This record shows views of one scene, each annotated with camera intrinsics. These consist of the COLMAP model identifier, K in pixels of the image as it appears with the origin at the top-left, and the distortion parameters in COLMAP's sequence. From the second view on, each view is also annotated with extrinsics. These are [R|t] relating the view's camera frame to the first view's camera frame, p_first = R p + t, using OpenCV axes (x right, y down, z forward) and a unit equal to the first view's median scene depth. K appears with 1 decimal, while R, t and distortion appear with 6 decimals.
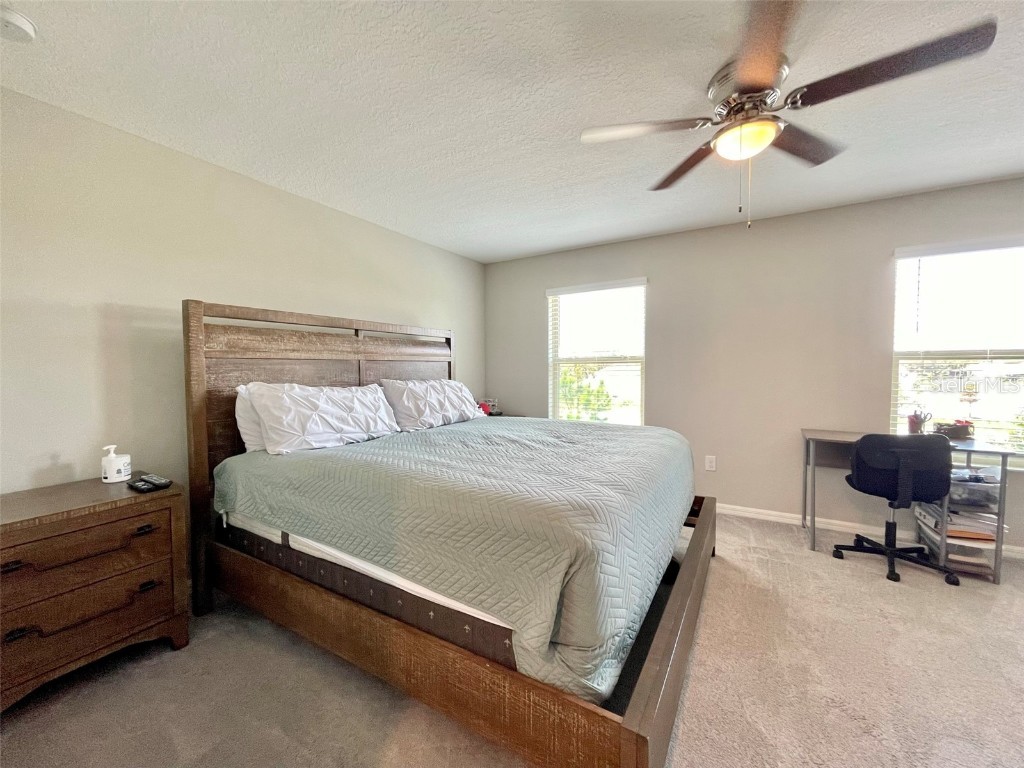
lens RADIAL K [[413.6, 0, 508.2], [0, 413.6, 384.7], [0, 0, 1]] dist [-0.001788, -0.000167]
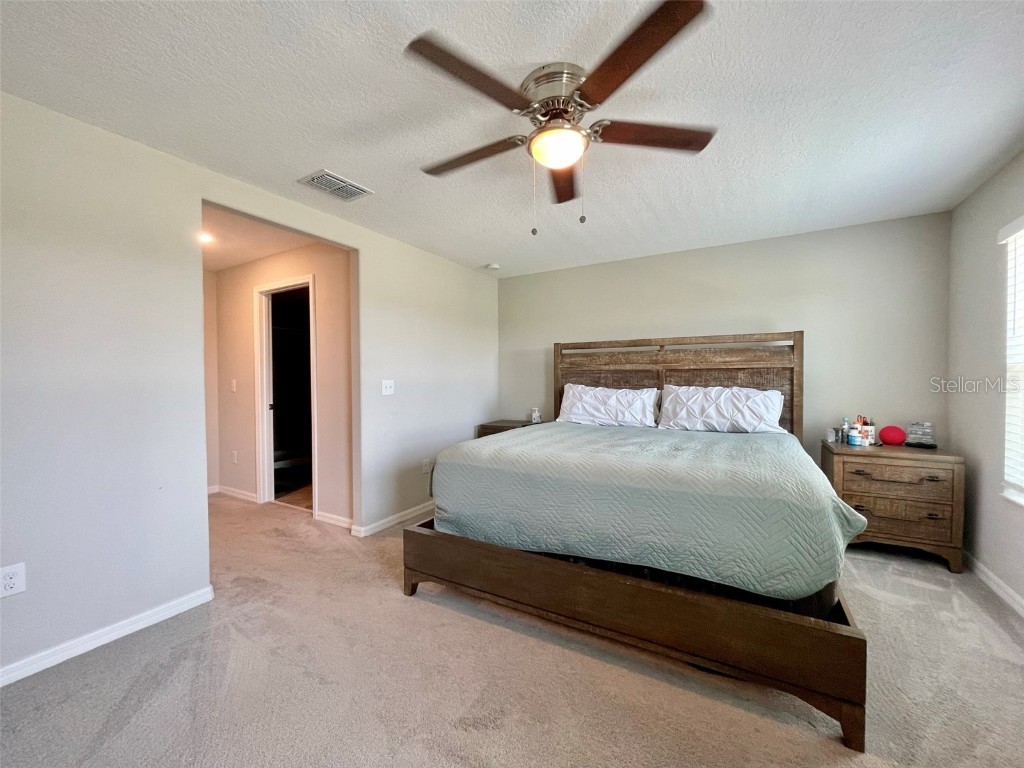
lens RADIAL K [[413.6, 0, 508.2], [0, 413.6, 384.7], [0, 0, 1]] dist [-0.001788, -0.000167]
pose [[0.005852, 0.023791, -0.999700, 1.073022], [-0.037681, 0.999012, 0.023554, -0.028850], [0.999273, 0.037532, 0.006743, 0.607216]]
